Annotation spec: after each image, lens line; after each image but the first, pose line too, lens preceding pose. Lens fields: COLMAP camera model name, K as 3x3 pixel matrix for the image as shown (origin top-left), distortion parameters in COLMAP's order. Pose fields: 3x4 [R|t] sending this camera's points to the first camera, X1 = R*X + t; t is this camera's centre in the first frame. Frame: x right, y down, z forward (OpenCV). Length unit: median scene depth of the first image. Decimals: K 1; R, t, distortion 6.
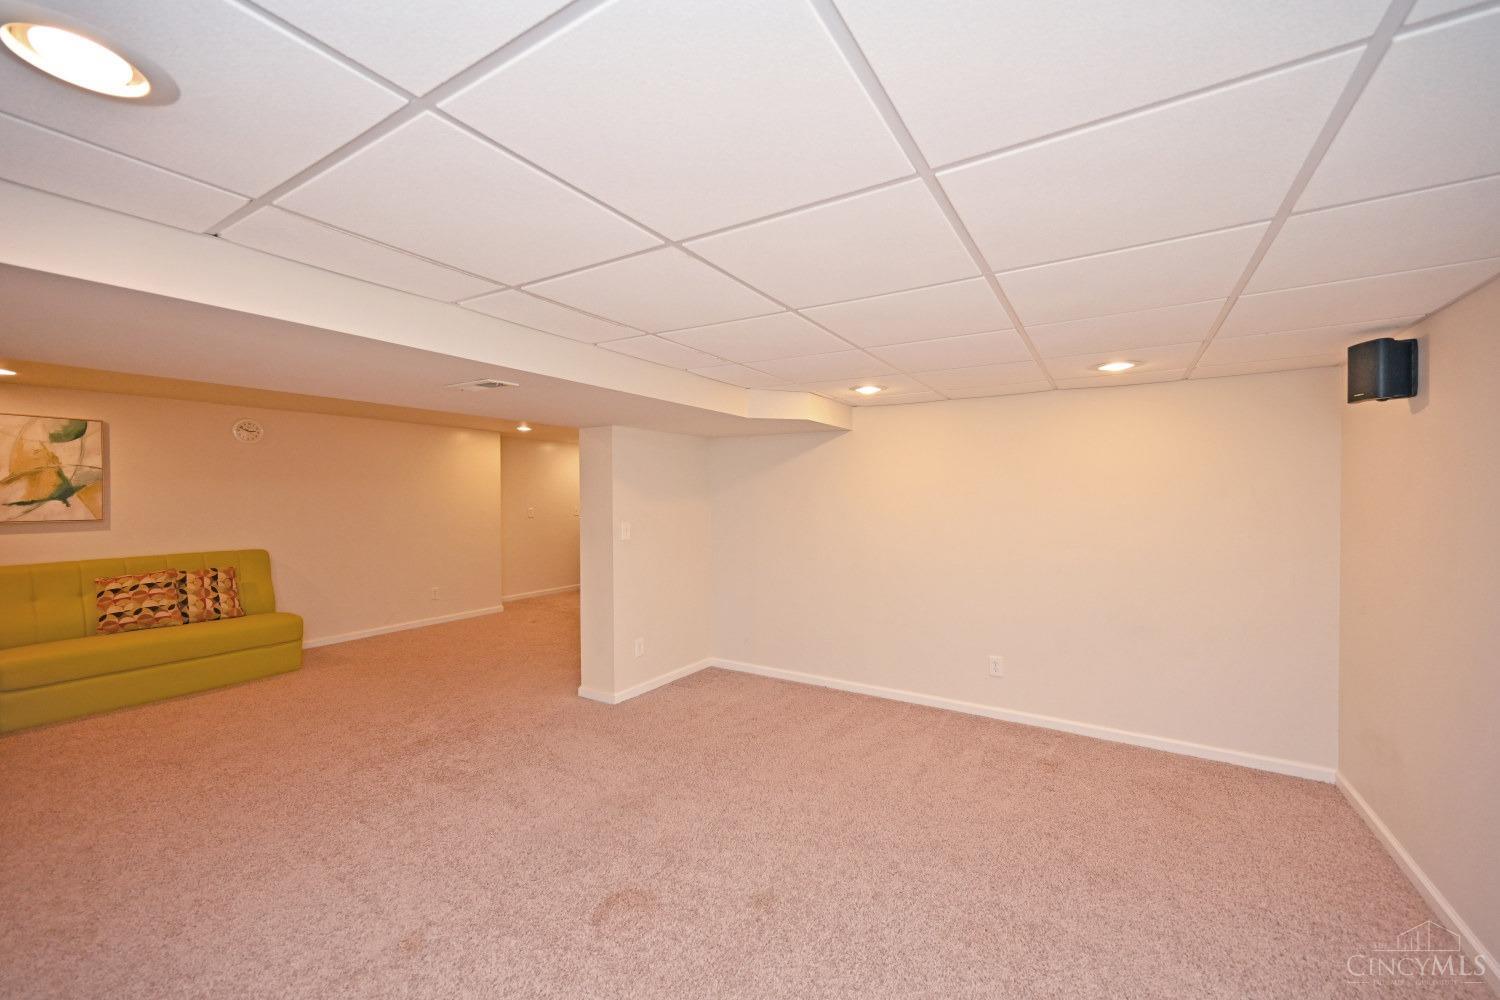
lens RADIAL K [[600.5, 0, 754.4], [0, 600.5, 494.4], [0, 0, 1]] dist [0.001722, 0.000282]
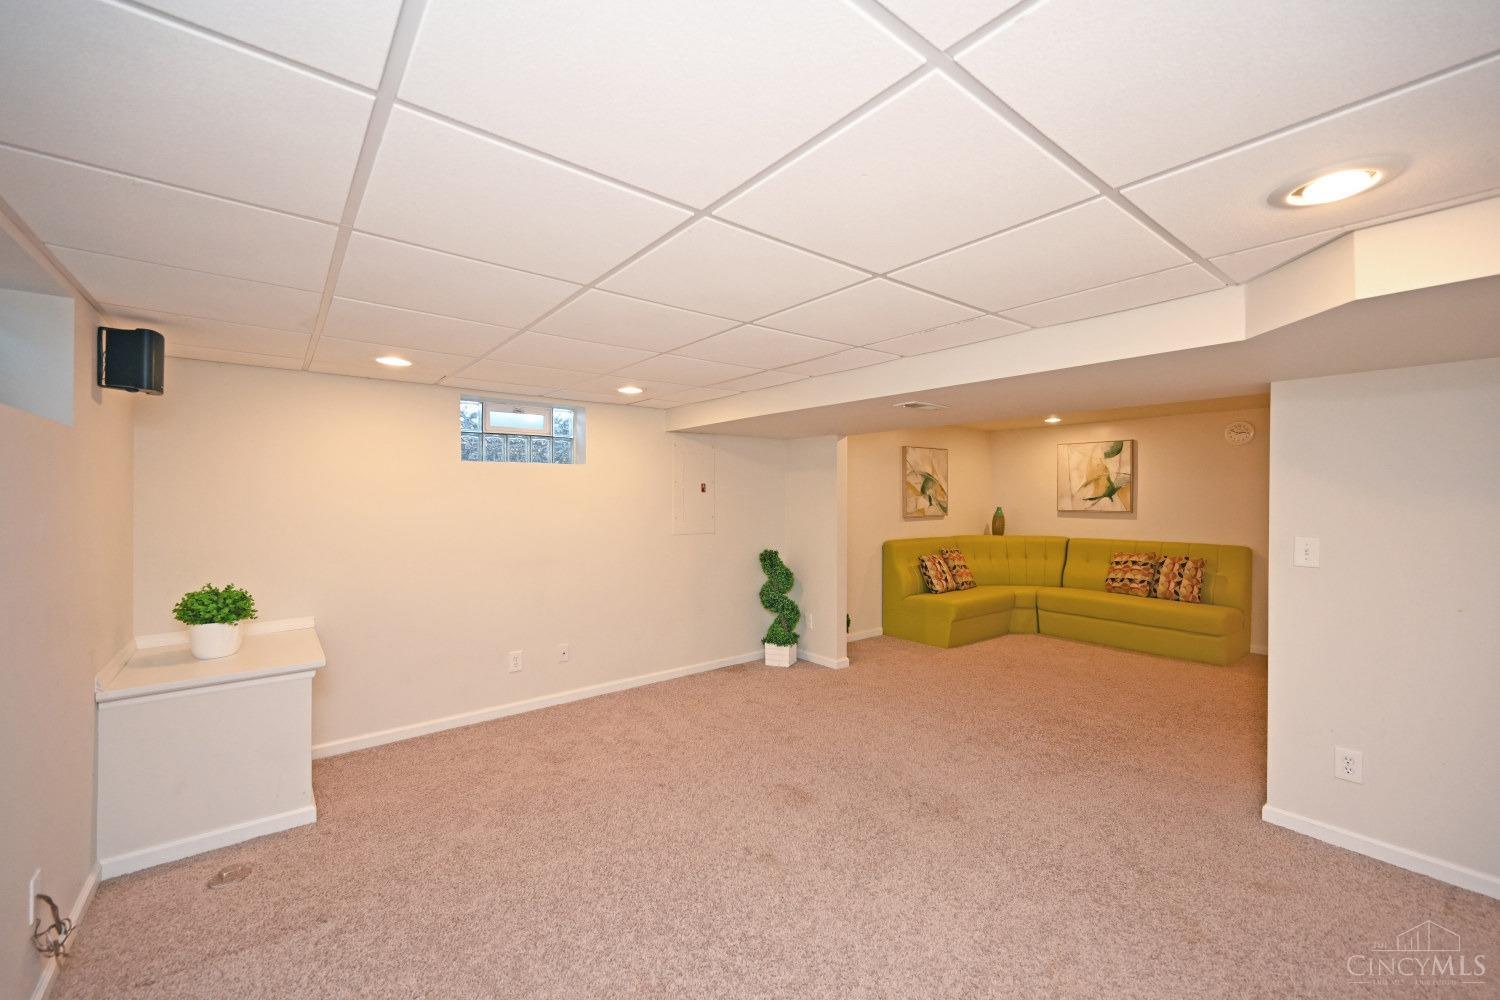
lens RADIAL K [[600.5, 0, 758.3], [0, 600.5, 497.1], [0, 0, 1]] dist [0.001722, 0.000282]
pose [[-0.328381, 0.001237, -0.944545, 0.511066], [-0.005216, 0.999982, 0.003123, 0.009106], [0.944531, 0.005952, -0.328368, 0.666887]]
